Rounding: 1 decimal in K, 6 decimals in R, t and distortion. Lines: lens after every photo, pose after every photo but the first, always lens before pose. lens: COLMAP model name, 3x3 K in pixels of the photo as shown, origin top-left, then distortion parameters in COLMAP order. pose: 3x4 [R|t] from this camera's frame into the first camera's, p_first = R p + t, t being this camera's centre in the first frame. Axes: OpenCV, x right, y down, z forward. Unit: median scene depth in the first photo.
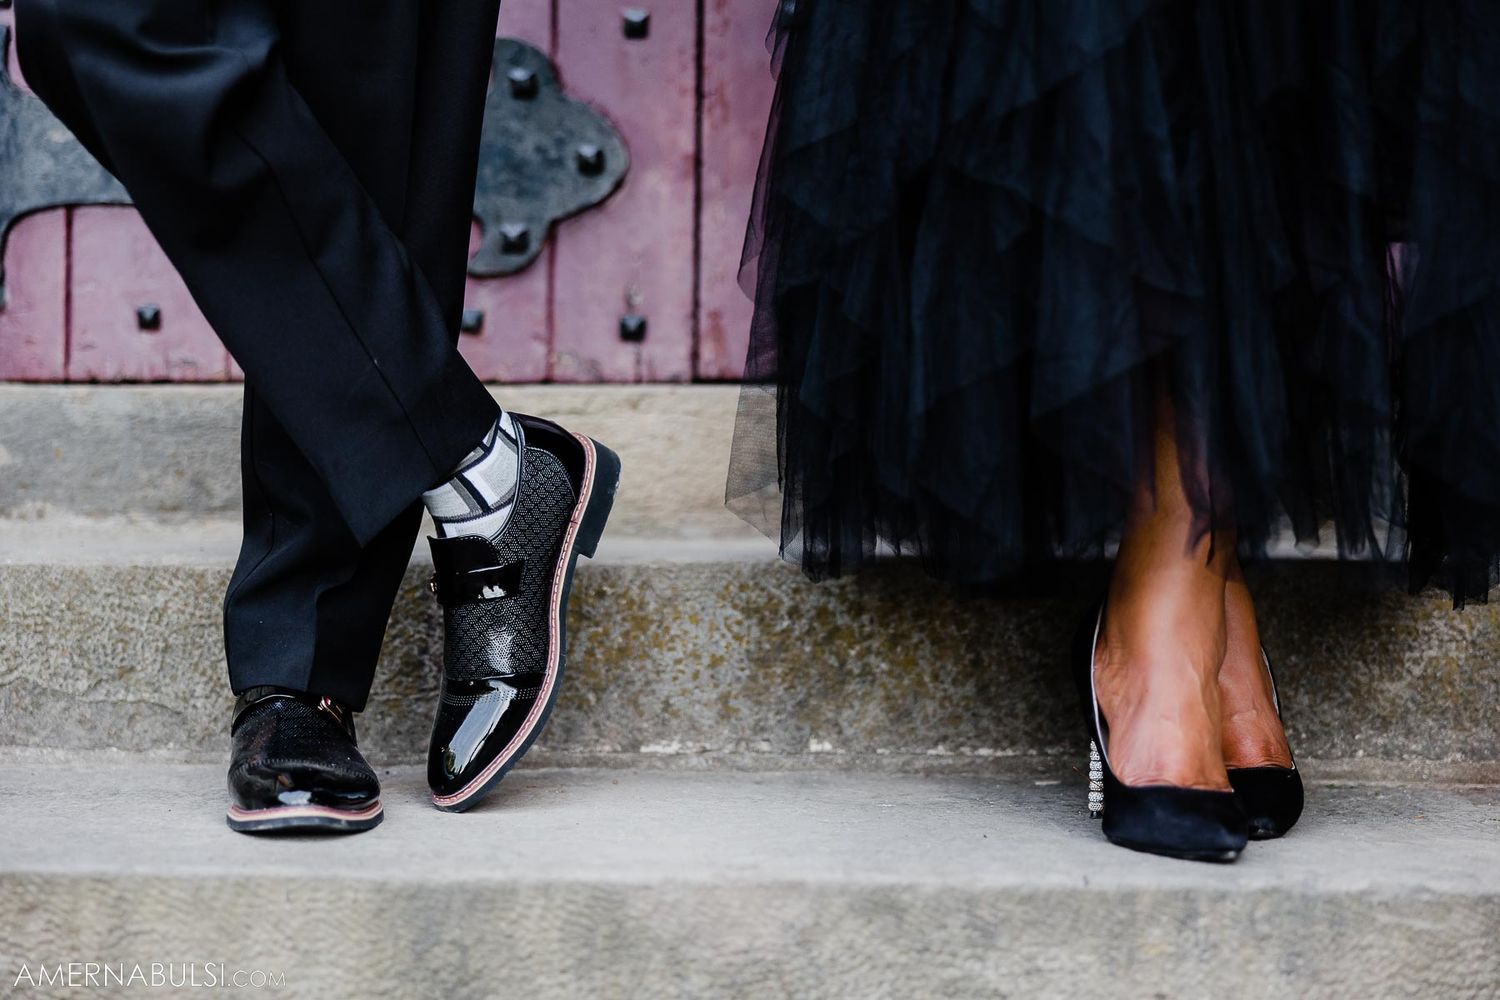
lens RADIAL K [[2816.8, 0, 720.3], [0, 2816.8, 496.1], [0, 0, 1]] dist [-0.010785, 0.197677]
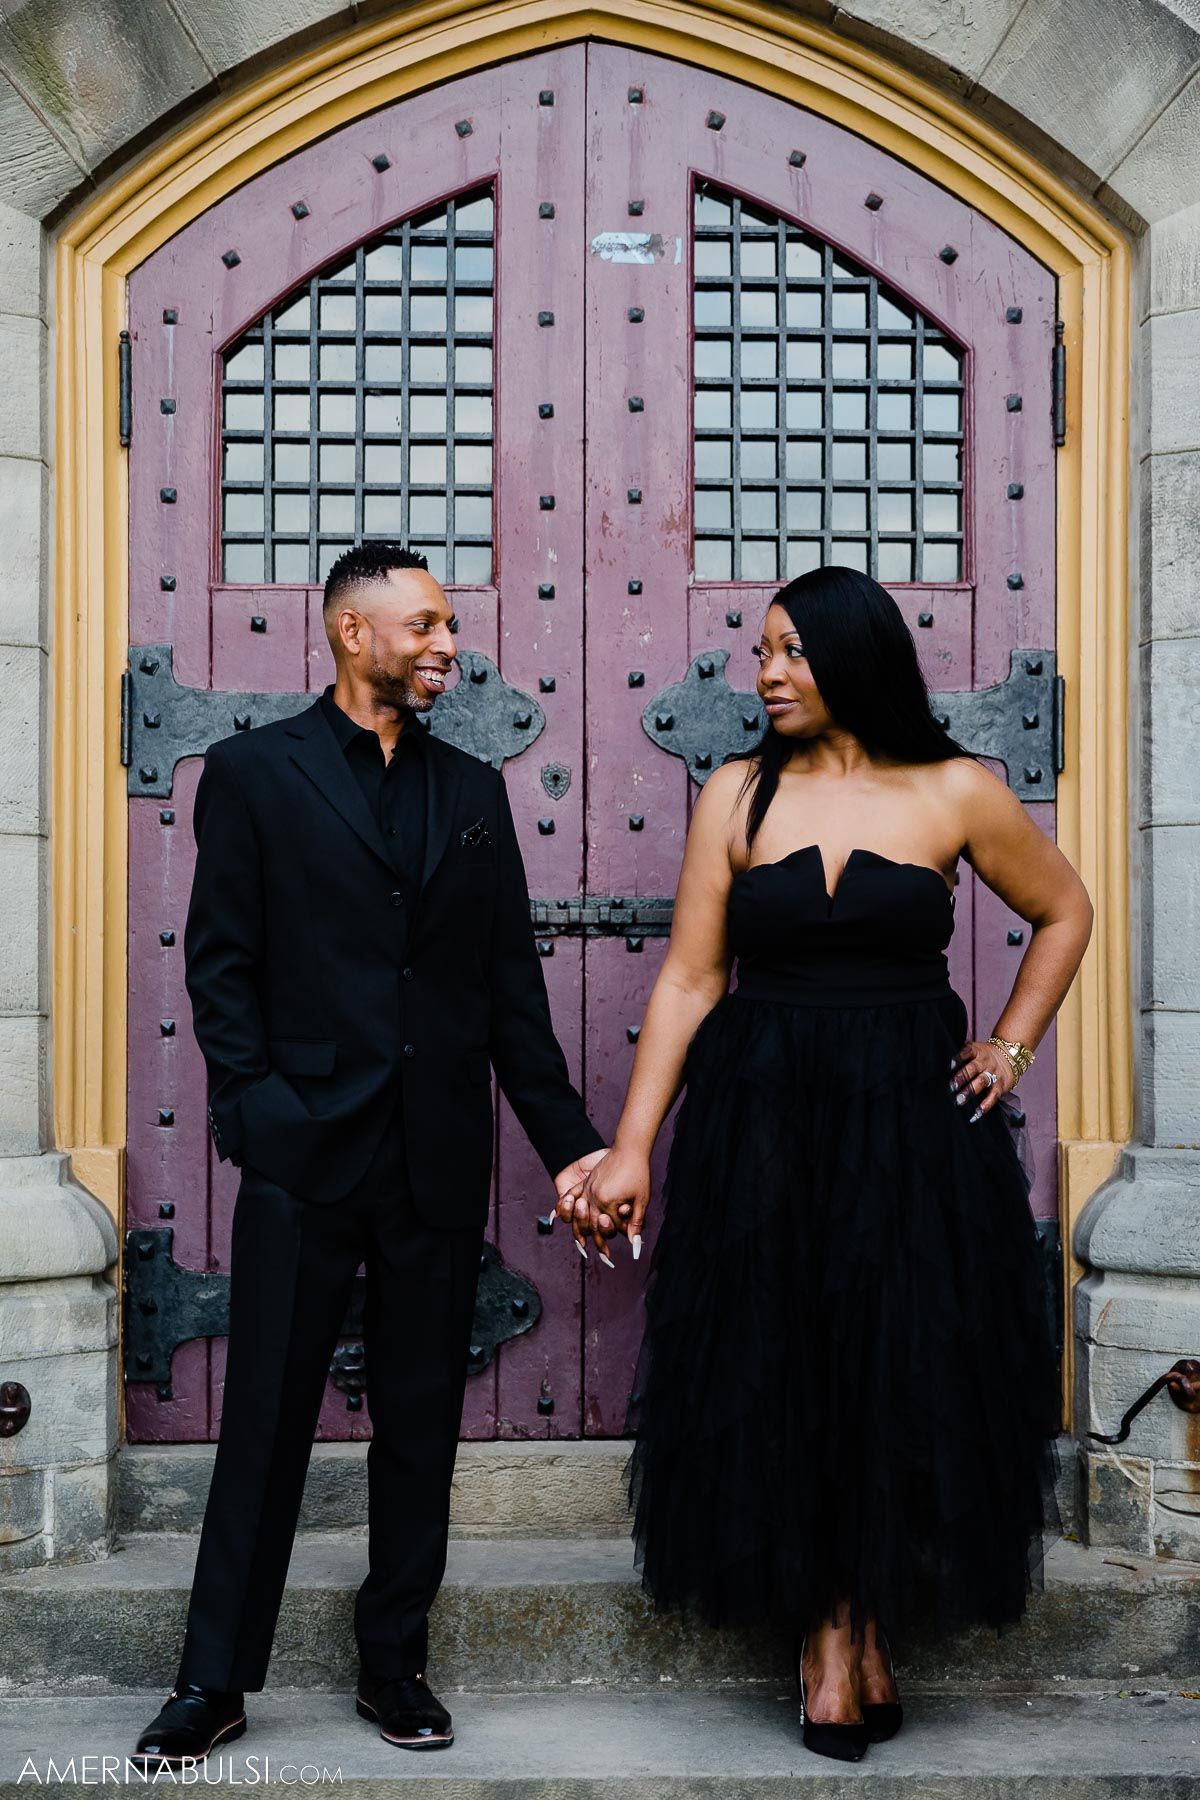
lens RADIAL K [[3588.5, 0, 600.0], [0, 3588.5, 900.0], [0, 0, 1]] dist [0.020036, -0.168232]
pose [[0.999075, -0.009510, 0.041933, -0.105520], [0.011158, 0.999167, -0.039250, -0.342324], [-0.041525, 0.039682, 0.998349, -1.441705]]
